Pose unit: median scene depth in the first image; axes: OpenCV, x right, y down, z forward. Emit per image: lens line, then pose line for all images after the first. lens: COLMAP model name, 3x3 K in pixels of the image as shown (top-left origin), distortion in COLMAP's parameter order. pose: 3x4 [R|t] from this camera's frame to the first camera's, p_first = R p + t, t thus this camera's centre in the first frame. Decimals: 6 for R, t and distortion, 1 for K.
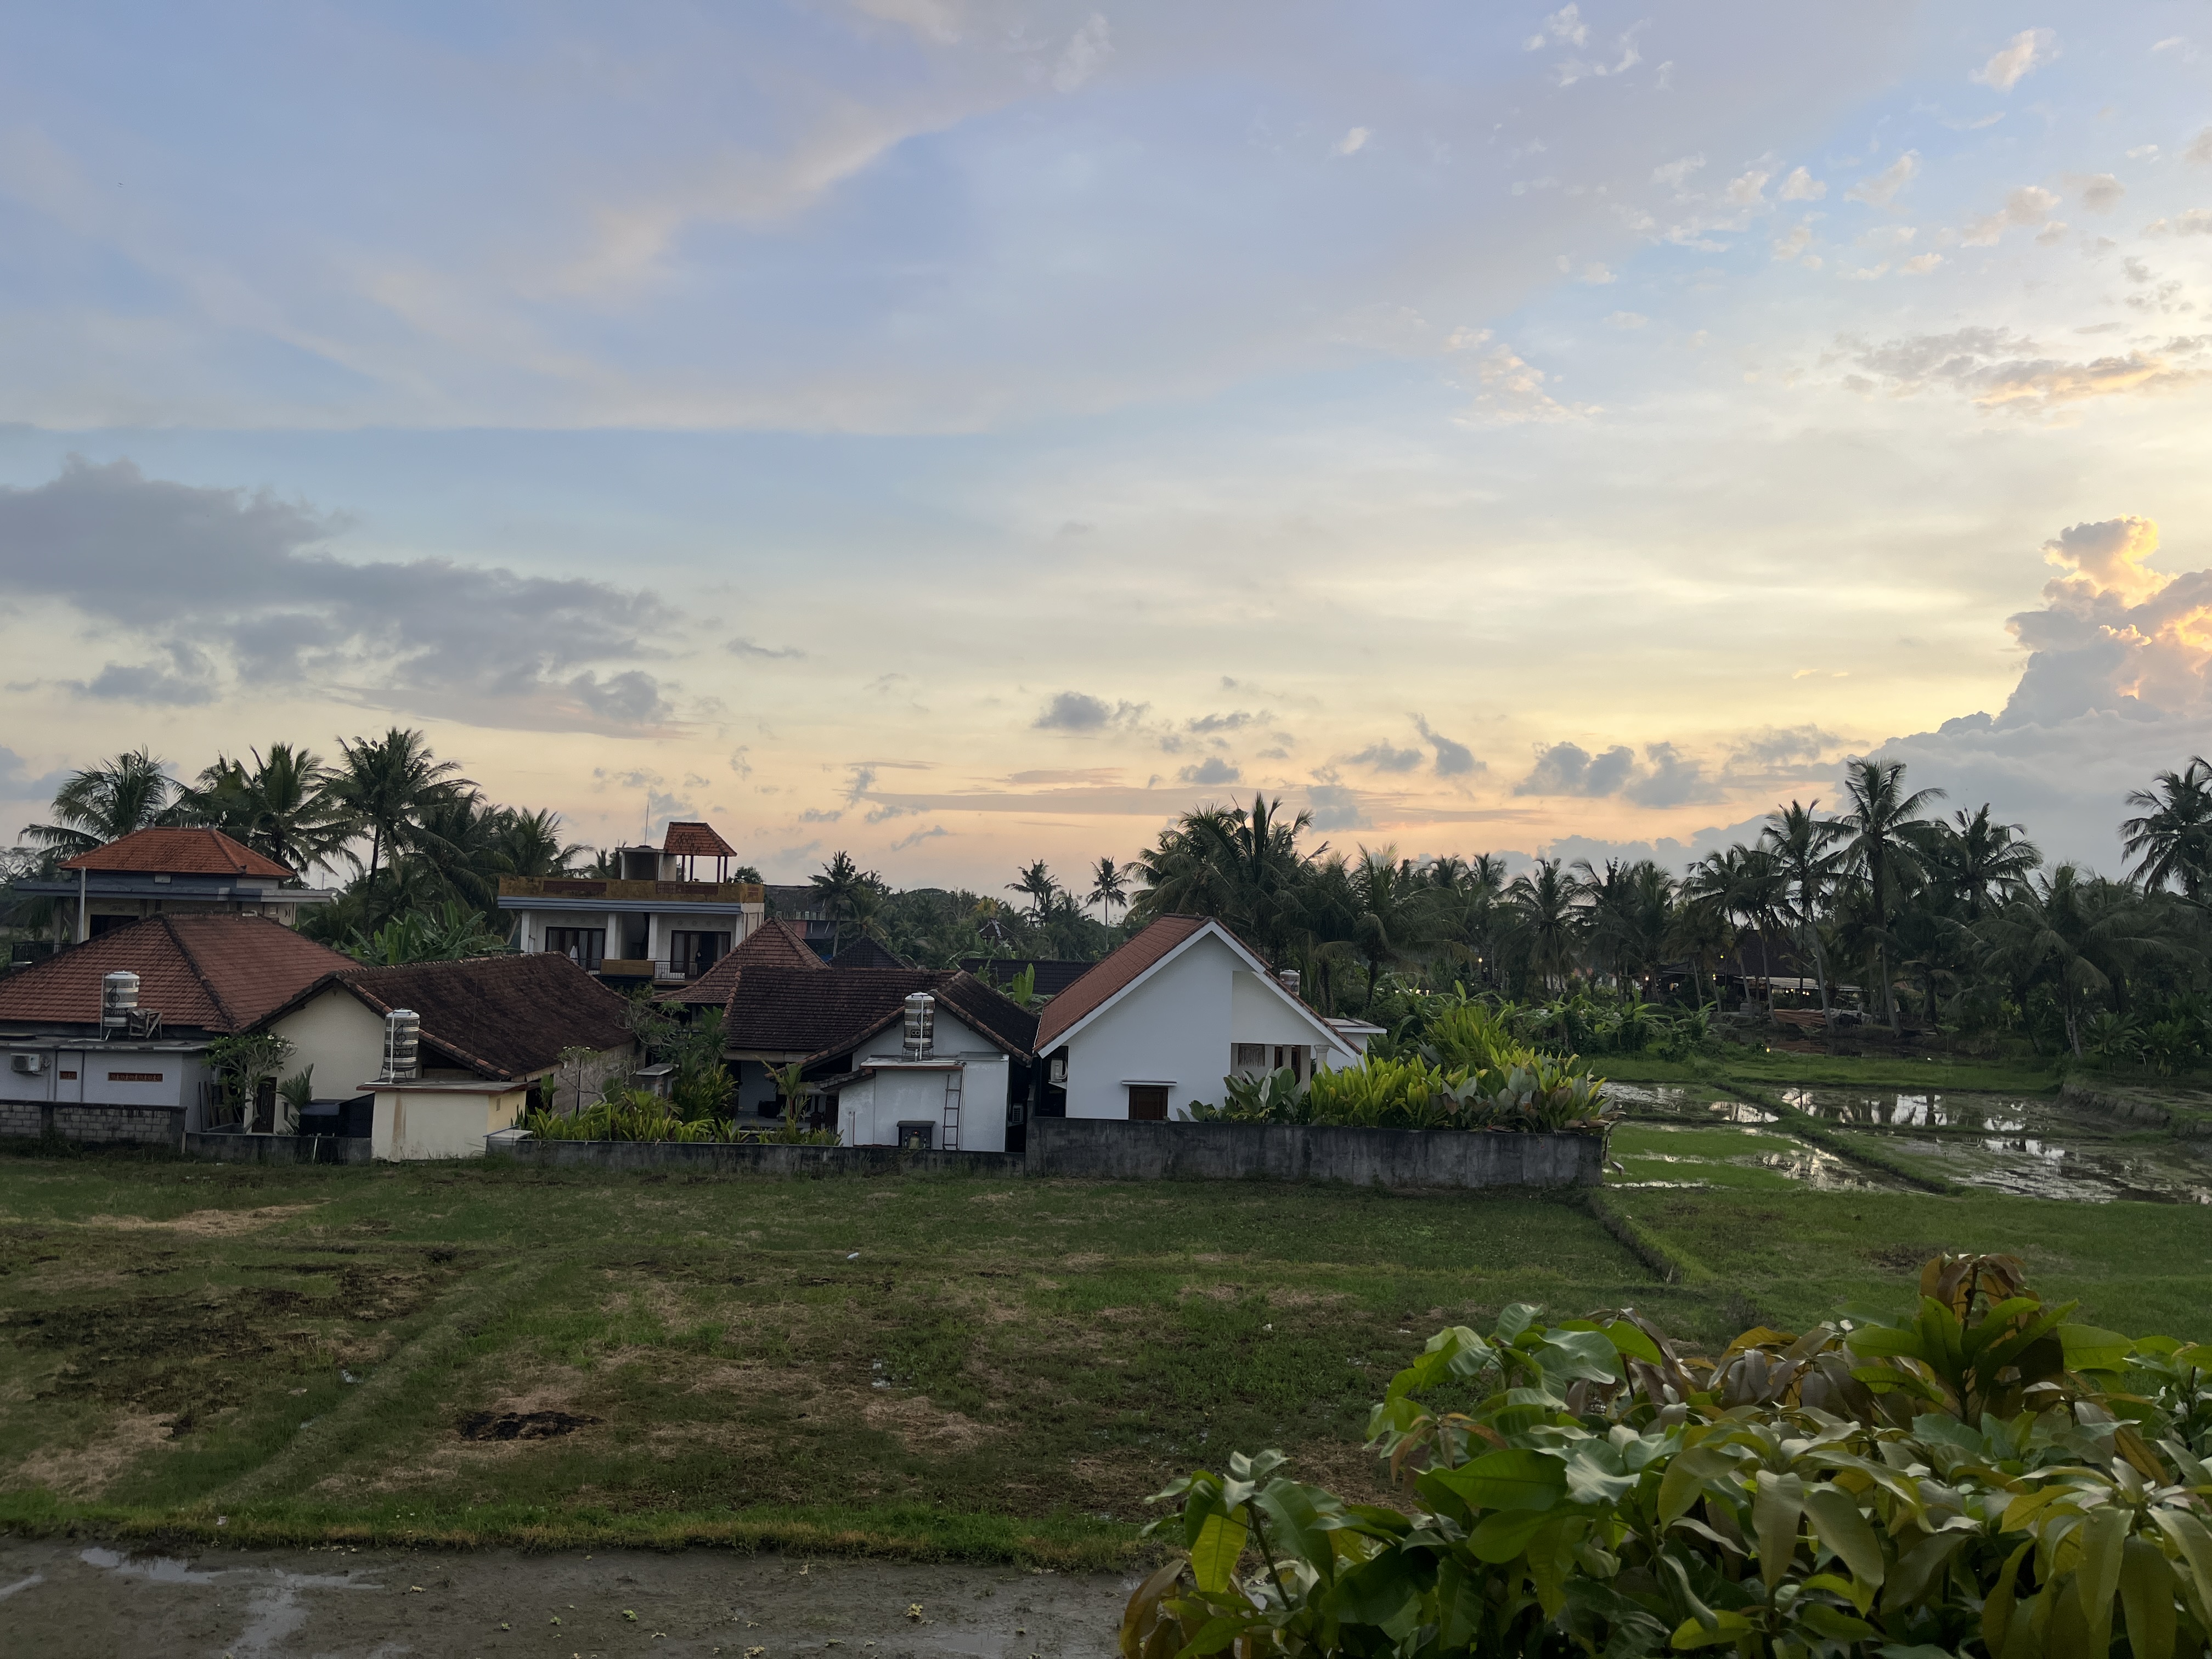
lens RADIAL K [[1693.3, 0, 1089.3], [0, 1693.3, 822.6], [0, 0, 1]] dist [0.076859, -0.115415]
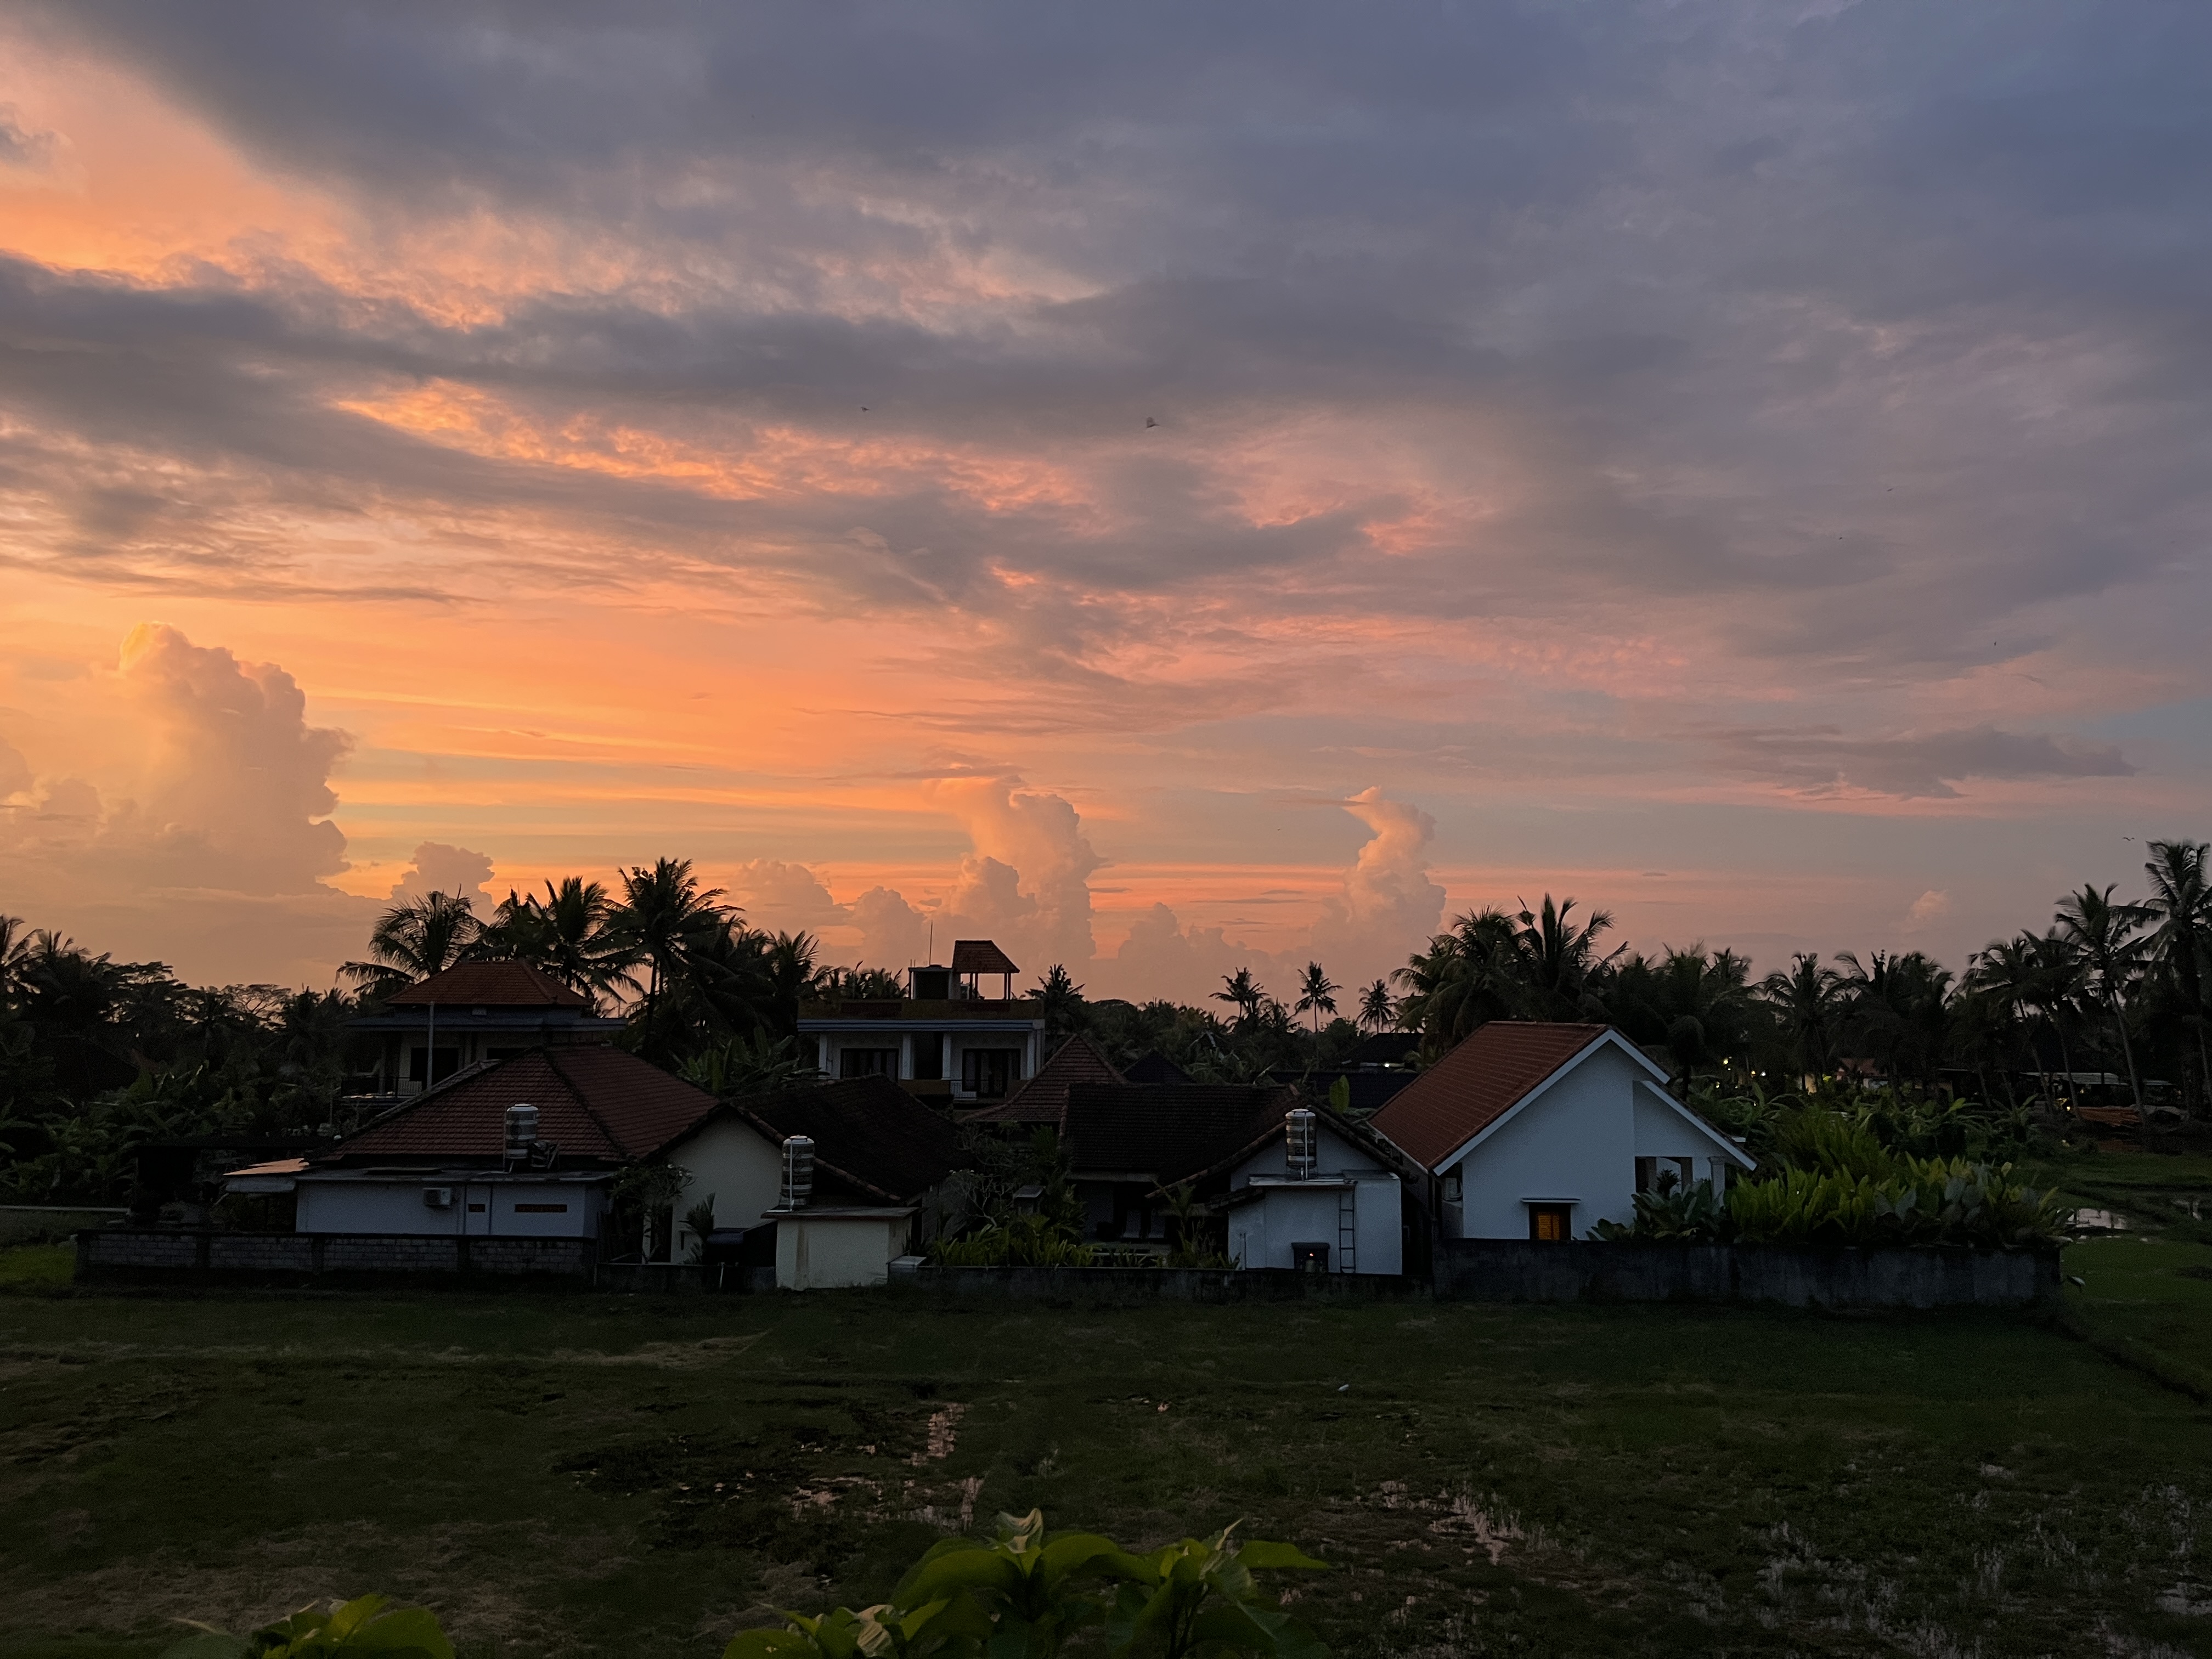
lens RADIAL K [[1694.7, 0, 1106.0], [0, 1694.7, 829.5], [0, 0, 1]] dist [0.058085, -0.079414]
pose [[0.995947, -0.034578, -0.083029, -0.127398], [0.029568, 0.997710, -0.060829, -0.004553], [0.084942, 0.058128, 0.994689, 0.006955]]
